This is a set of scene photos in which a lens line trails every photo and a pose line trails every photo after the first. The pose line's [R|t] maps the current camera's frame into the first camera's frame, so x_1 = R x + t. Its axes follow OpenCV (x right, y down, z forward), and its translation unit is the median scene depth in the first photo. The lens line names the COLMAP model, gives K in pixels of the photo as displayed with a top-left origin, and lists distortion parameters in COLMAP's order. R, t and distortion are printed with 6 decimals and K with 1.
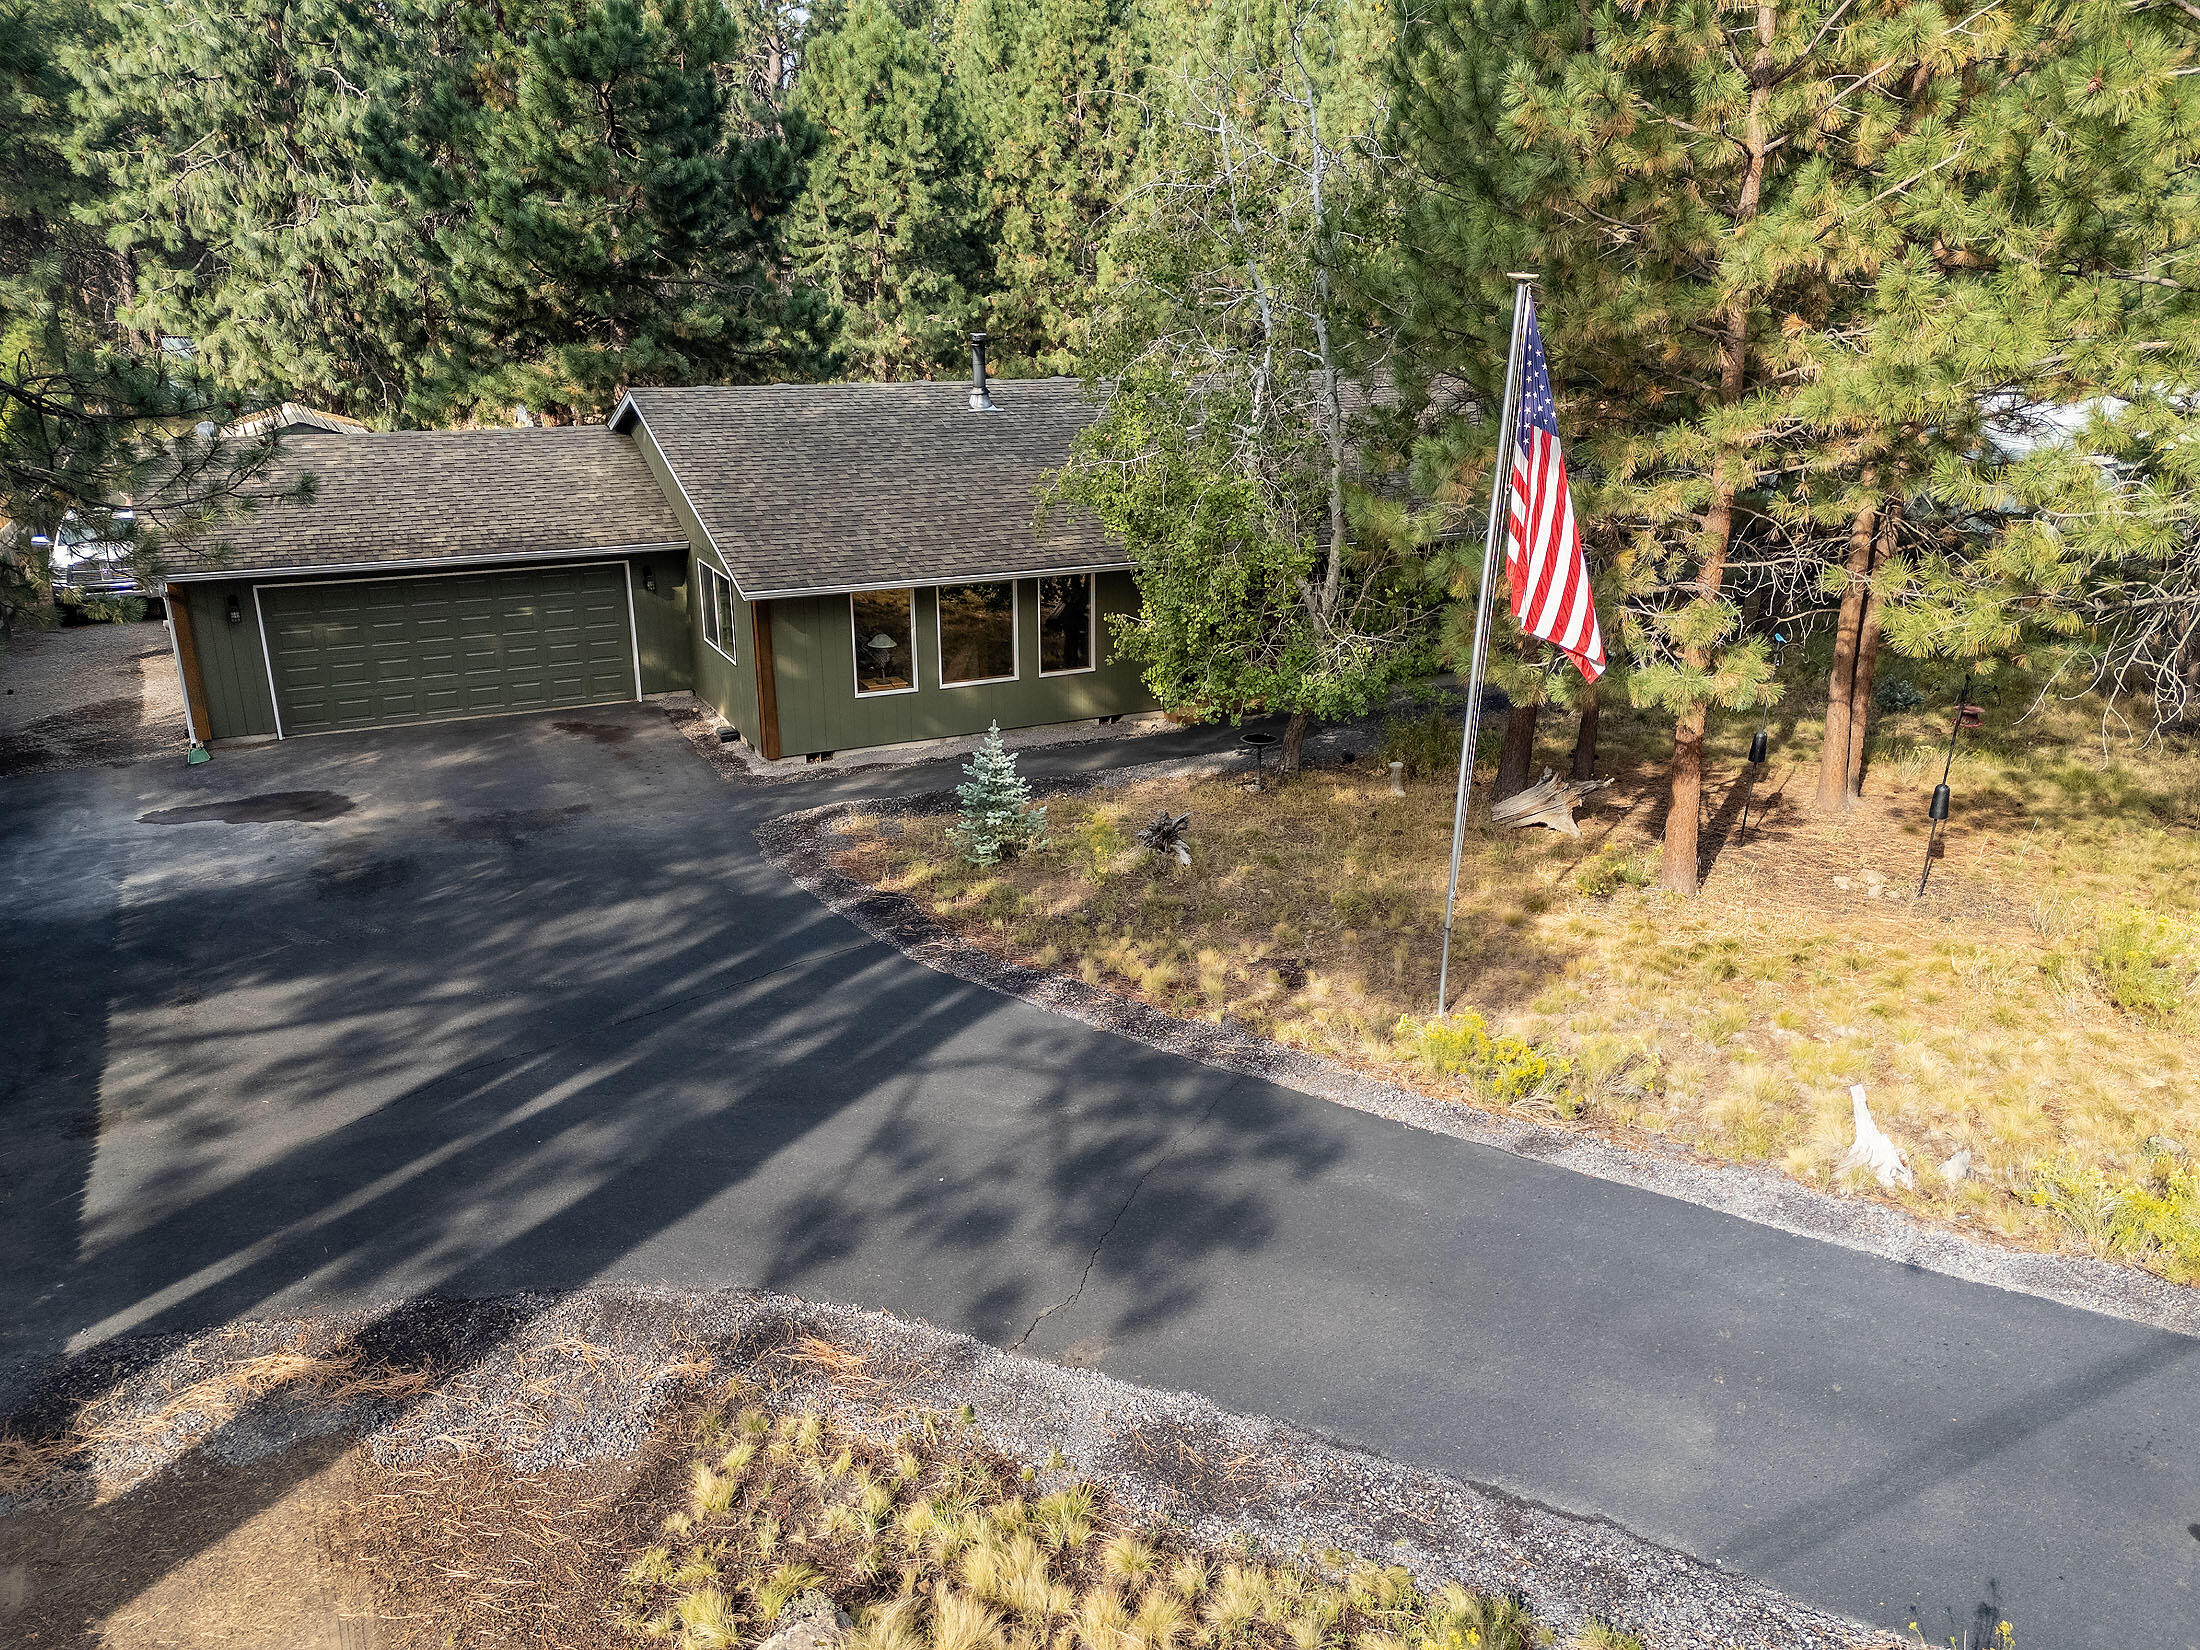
lens RADIAL K [[1626.6, 0, 1096.4], [0, 1626.6, 812.7], [0, 0, 1]] dist [0.077776, -0.064359]
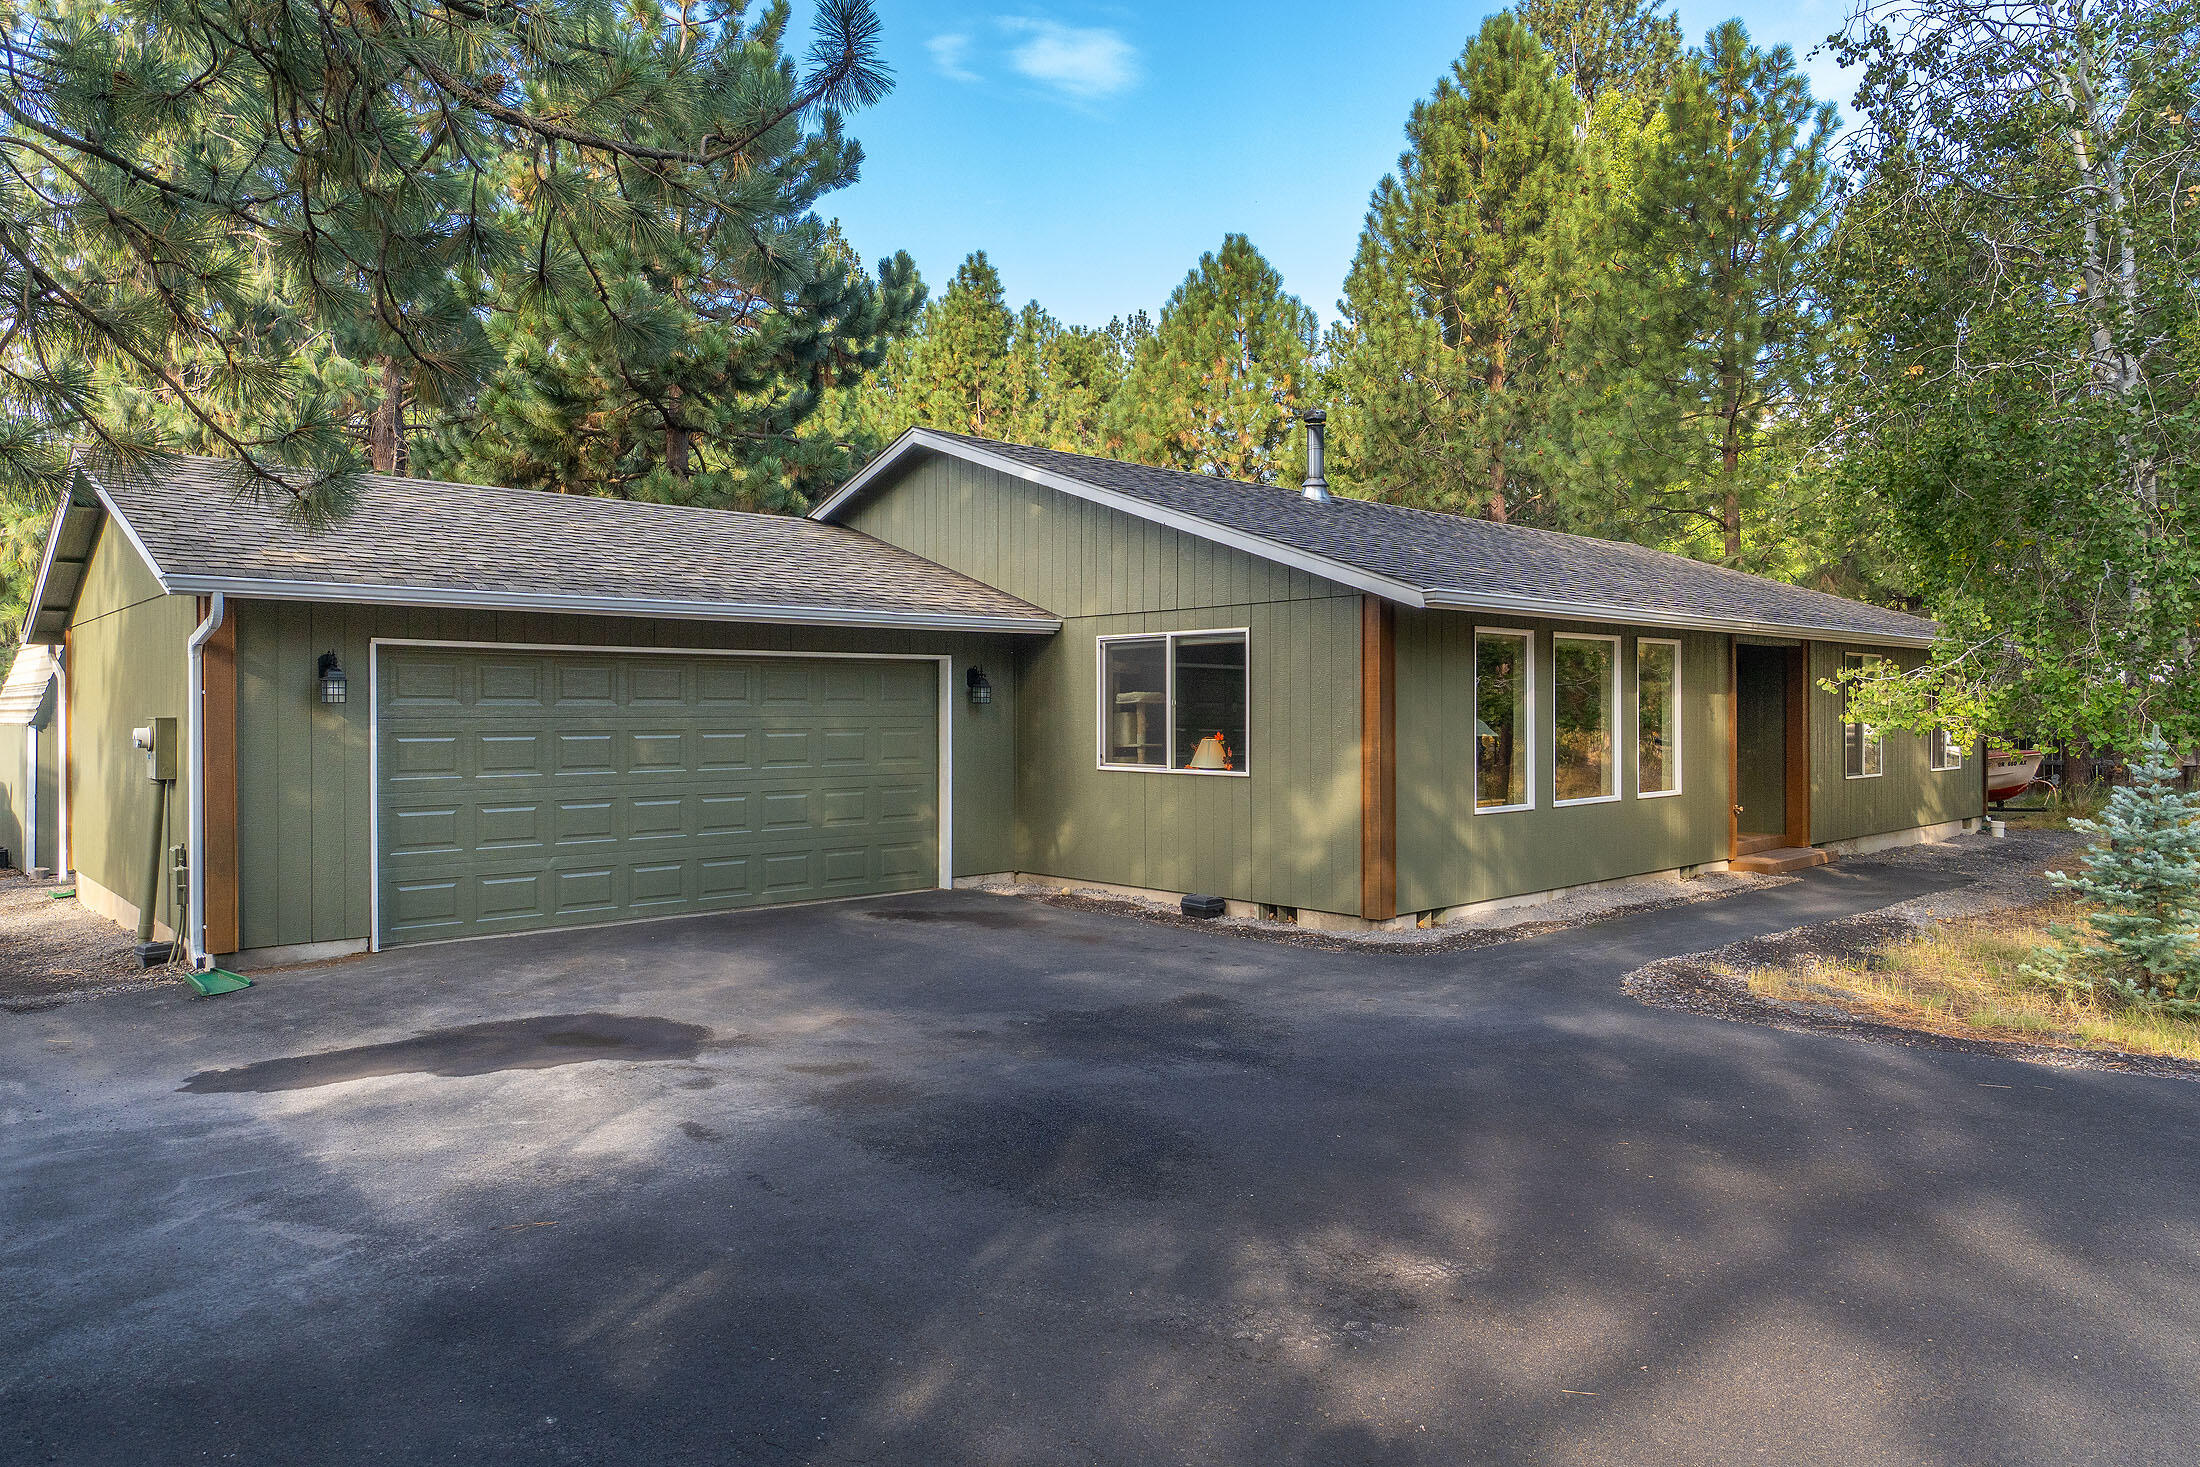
lens RADIAL K [[1404.3, 0, 1093.1], [0, 1404.3, 727.0], [0, 0, 1]] dist [-0.002203, -0.000883]
pose [[0.960510, -0.008784, 0.278107, -0.364581], [0.093168, 0.951959, -0.291708, 0.032366], [-0.262184, 0.306099, 0.915185, 0.482085]]
